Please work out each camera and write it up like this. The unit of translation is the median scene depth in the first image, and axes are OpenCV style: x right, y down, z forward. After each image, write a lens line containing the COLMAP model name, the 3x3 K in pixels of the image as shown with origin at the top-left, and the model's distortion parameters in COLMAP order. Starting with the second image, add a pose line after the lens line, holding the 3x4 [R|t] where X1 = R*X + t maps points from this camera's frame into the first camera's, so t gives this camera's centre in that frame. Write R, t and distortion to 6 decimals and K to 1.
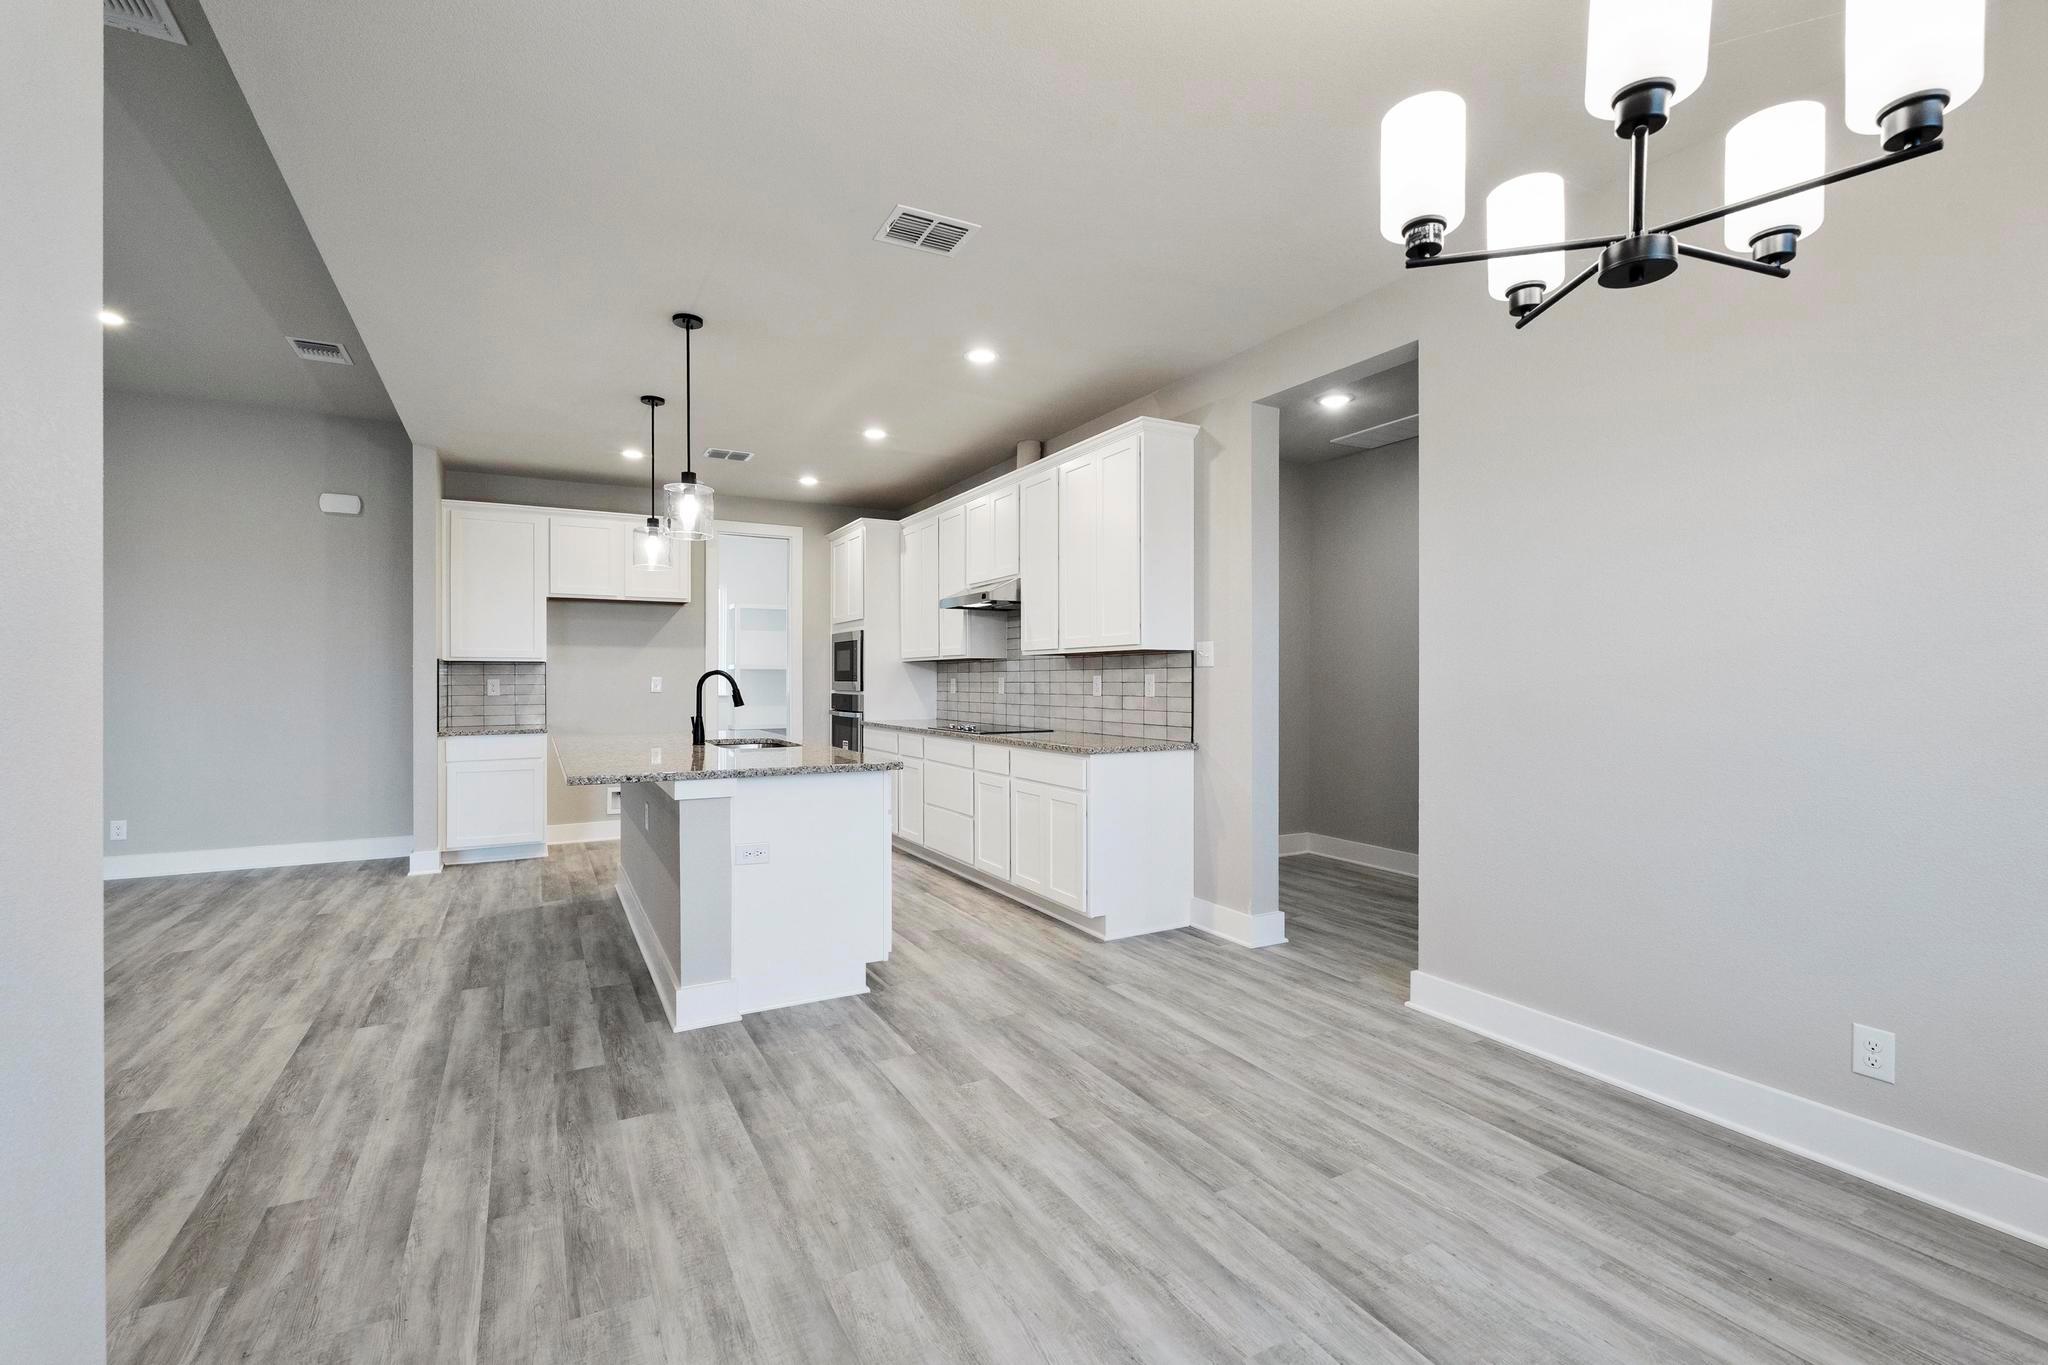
lens RADIAL K [[905.9, 0, 1028.6], [0, 905.9, 680.6], [0, 0, 1]] dist [-0.002689, -0.000468]
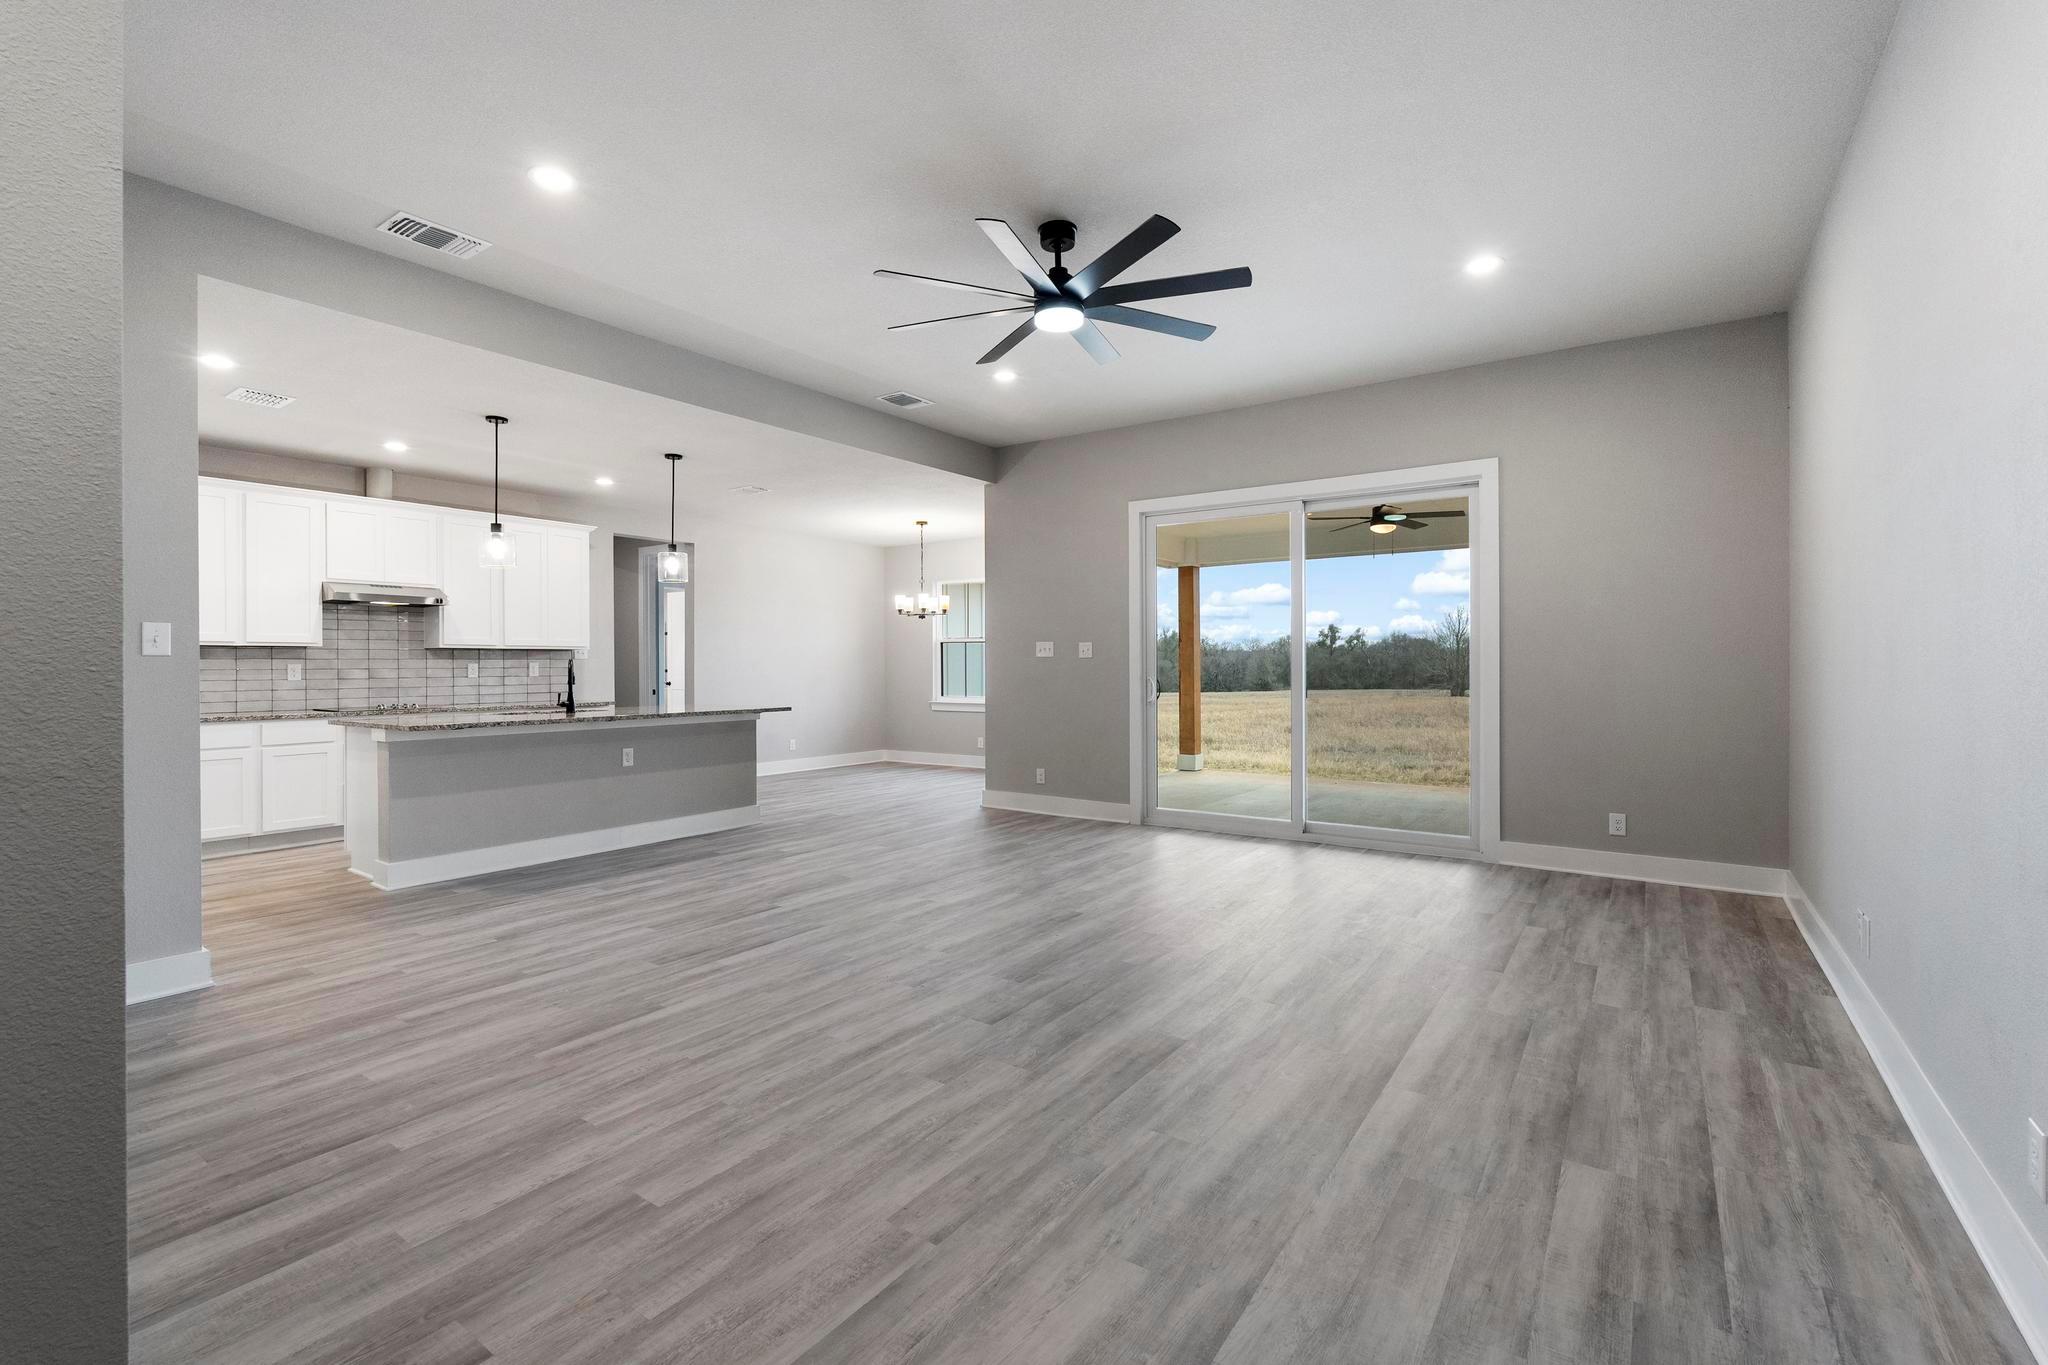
lens RADIAL K [[905.9, 0, 1055.3], [0, 905.9, 658.9], [0, 0, 1]] dist [-0.002689, -0.000468]
pose [[-0.475376, 0.009344, 0.879733, -1.579650], [0.004551, 0.999956, -0.008162, 0.003002], [-0.879771, 0.000124, -0.475398, 0.841077]]
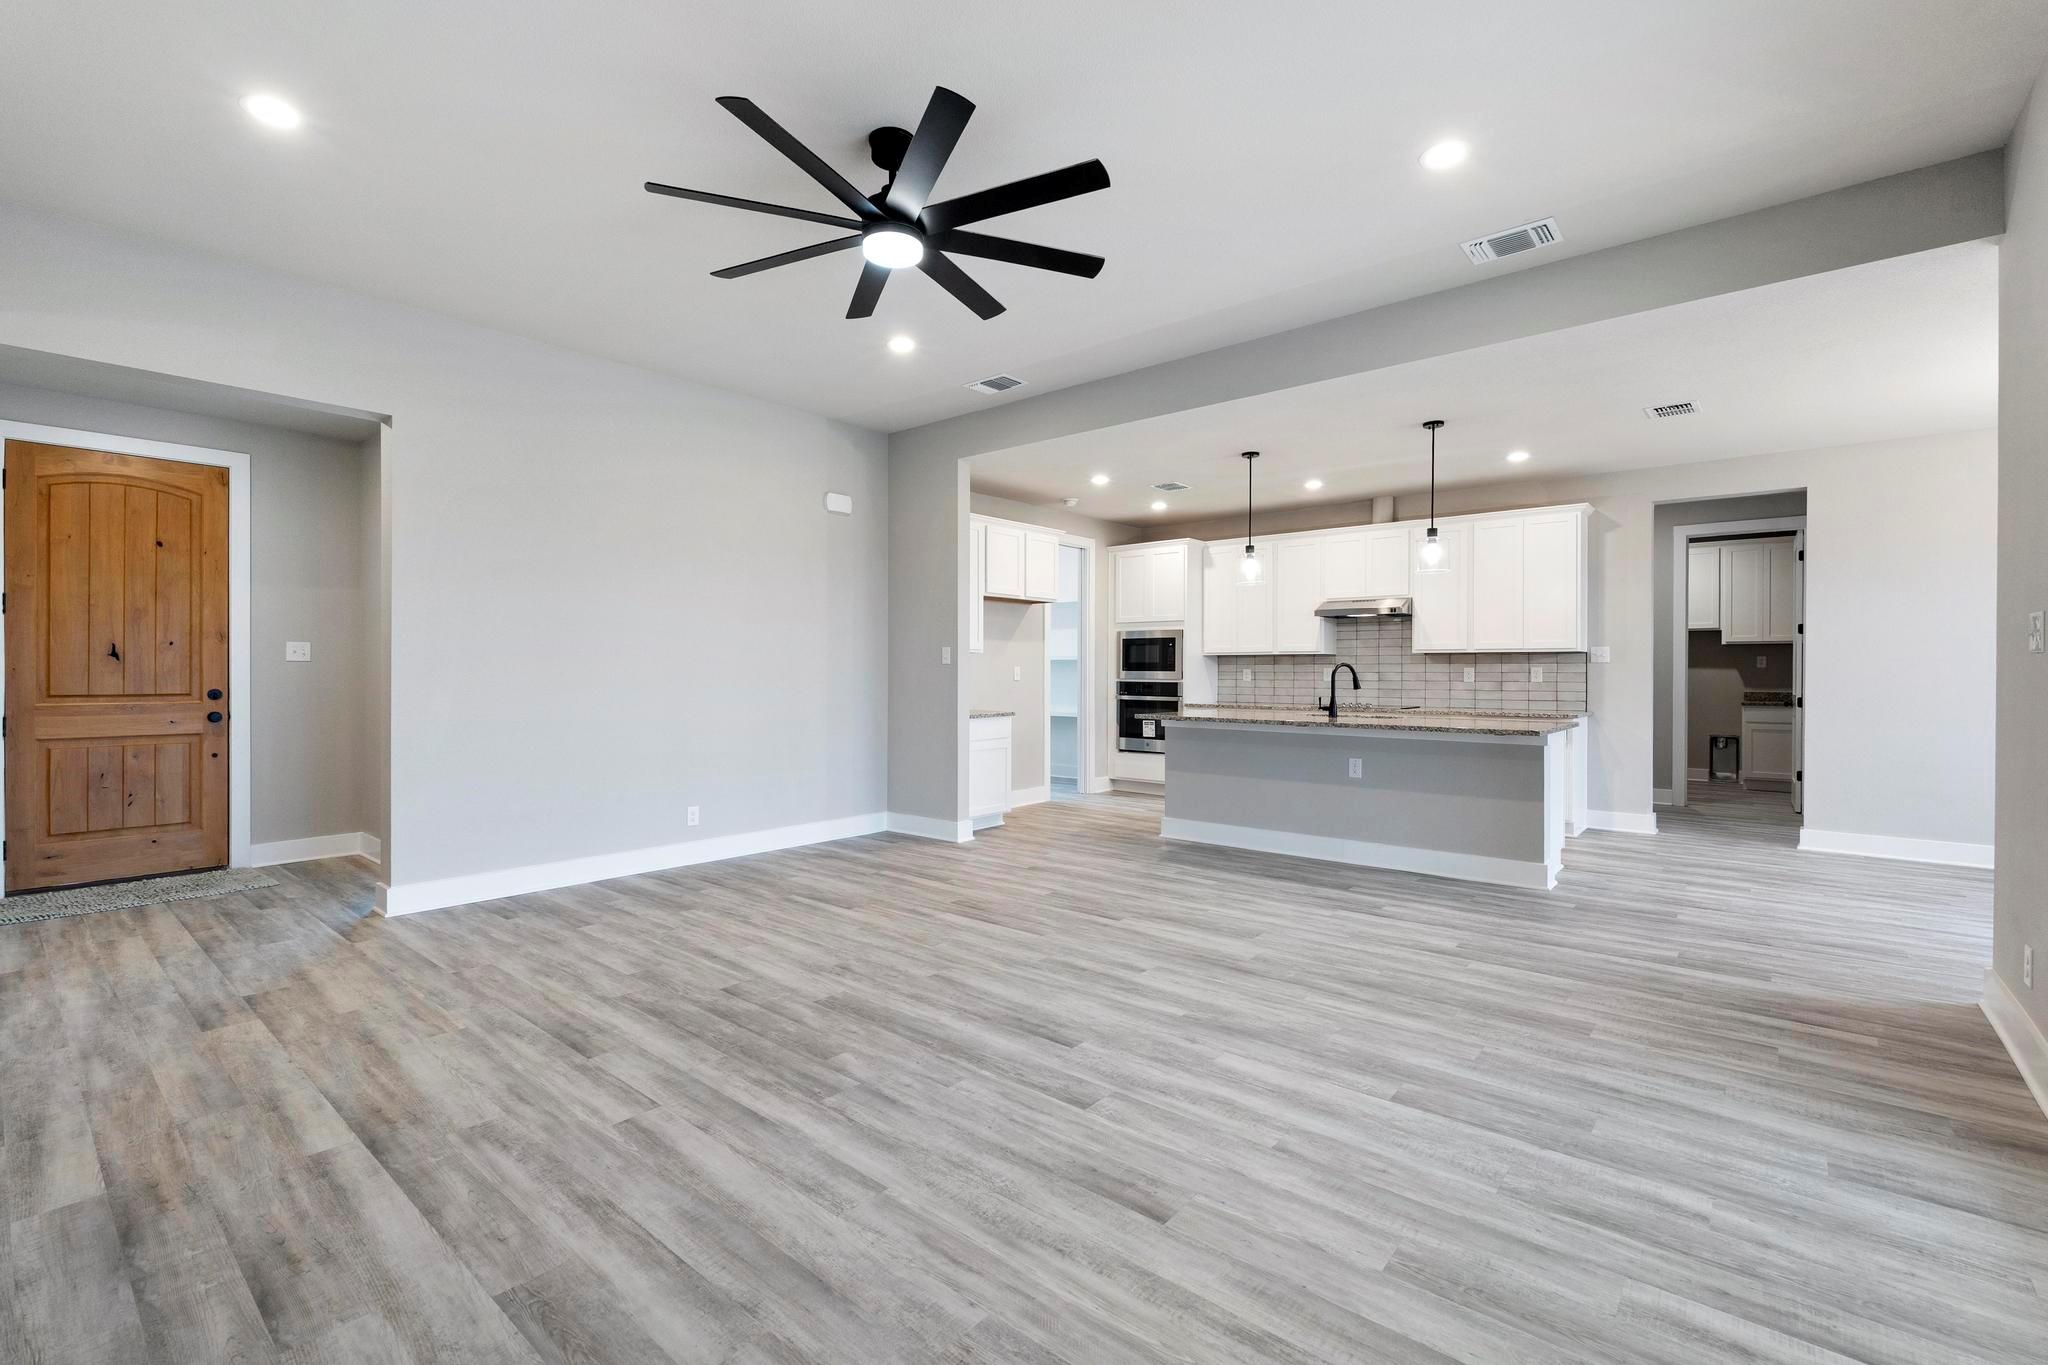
lens RADIAL K [[905.9, 0, 1009.0], [0, 905.9, 675.6], [0, 0, 1]] dist [-0.002689, -0.000468]
pose [[0.934450, 0.000316, 0.356095, -1.087015], [-0.003012, 0.999971, 0.007016, -0.000876], [-0.356082, -0.007629, 0.934424, -0.083910]]
